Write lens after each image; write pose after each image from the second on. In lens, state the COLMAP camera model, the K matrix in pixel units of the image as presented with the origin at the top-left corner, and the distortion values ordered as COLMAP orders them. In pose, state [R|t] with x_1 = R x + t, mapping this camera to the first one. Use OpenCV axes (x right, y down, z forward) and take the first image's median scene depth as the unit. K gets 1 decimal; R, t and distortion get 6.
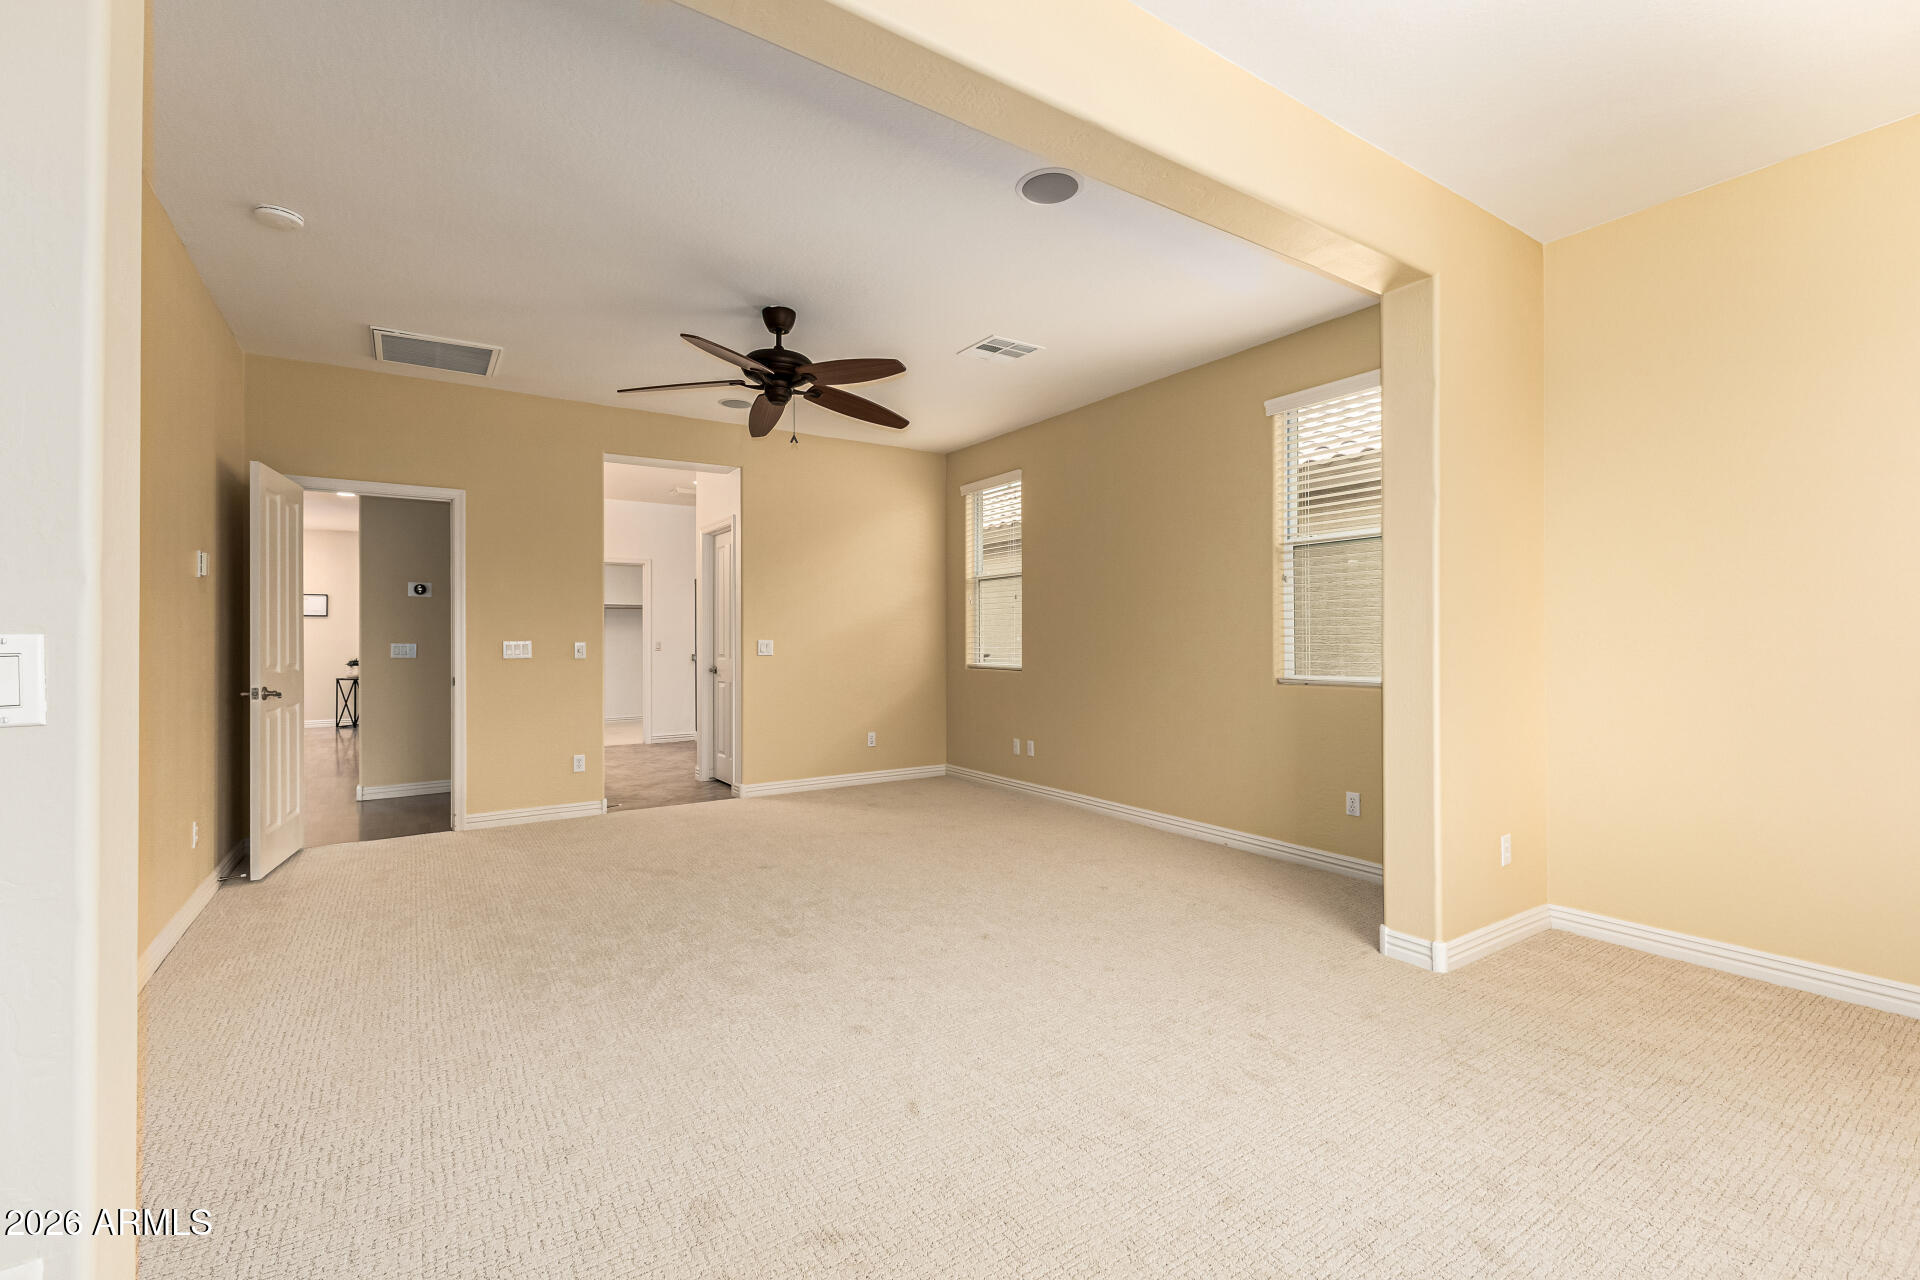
lens RADIAL K [[827.3, 0, 958.5], [0, 827.3, 636.4], [0, 0, 1]] dist [0.005042, -0.001960]
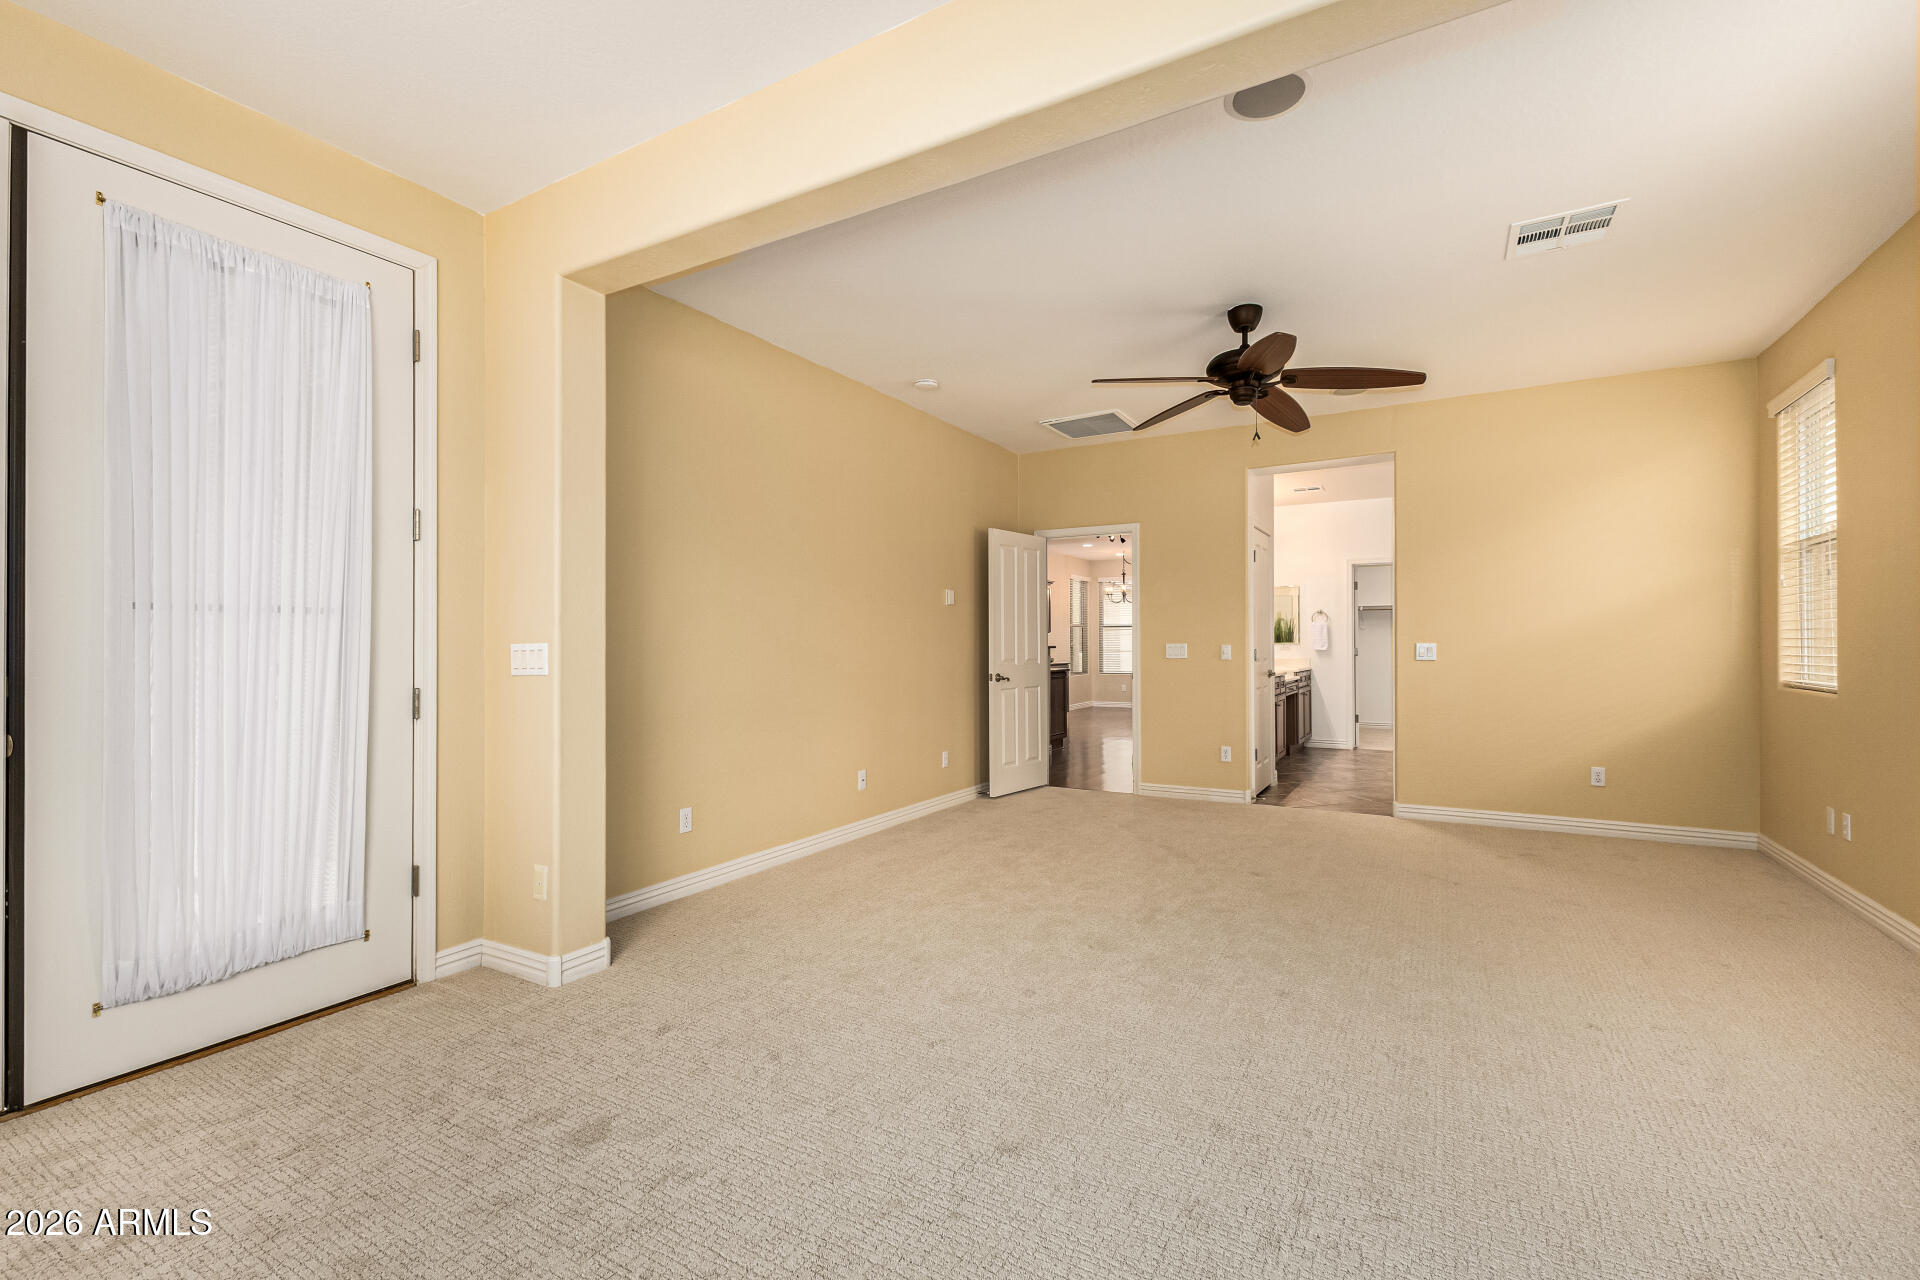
lens RADIAL K [[827.3, 0, 958.7], [0, 827.3, 643.2], [0, 0, 1]] dist [0.005042, -0.001960]
pose [[0.449426, 0.001616, -0.893316, 0.486199], [0.004286, 0.999983, 0.003965, -0.001680], [0.893307, -0.005610, 0.449411, 0.240035]]
